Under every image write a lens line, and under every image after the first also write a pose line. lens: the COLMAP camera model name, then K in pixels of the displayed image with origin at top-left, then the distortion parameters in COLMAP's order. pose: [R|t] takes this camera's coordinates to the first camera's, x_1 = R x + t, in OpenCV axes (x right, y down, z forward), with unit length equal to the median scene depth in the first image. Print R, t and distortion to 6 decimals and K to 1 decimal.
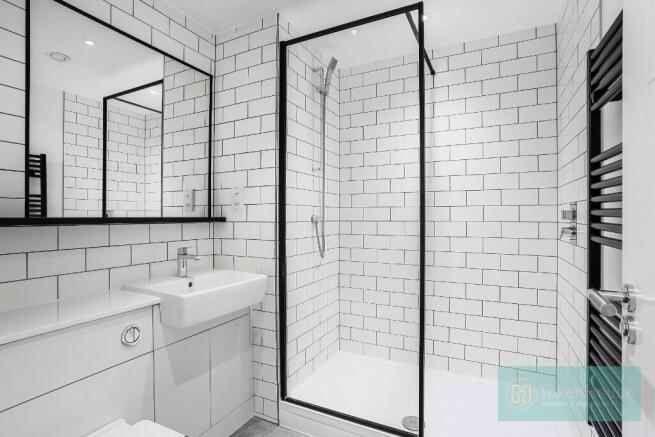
lens RADIAL K [[324.9, 0, 325.6], [0, 324.9, 216.6], [0, 0, 1]] dist [-0.046269, 0.000619]
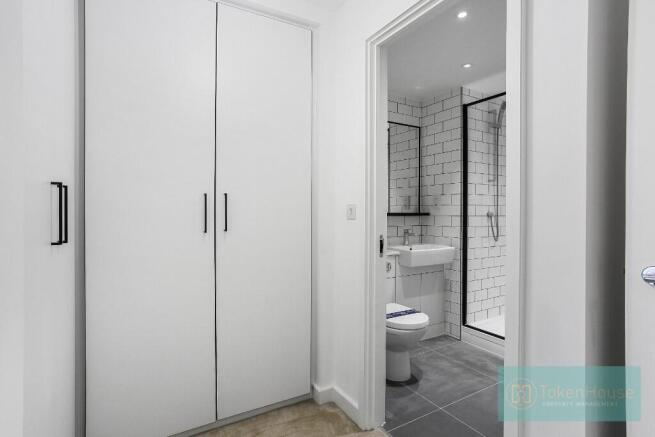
lens RADIAL K [[324.9, 0, 320.3], [0, 324.9, 213.4], [0, 0, 1]] dist [-0.046269, 0.000619]
pose [[0.834363, 0.005716, -0.551186, 0.144860], [-0.004248, 0.999983, 0.003940, 0.001416], [0.551199, -0.000946, 0.834373, -0.724419]]
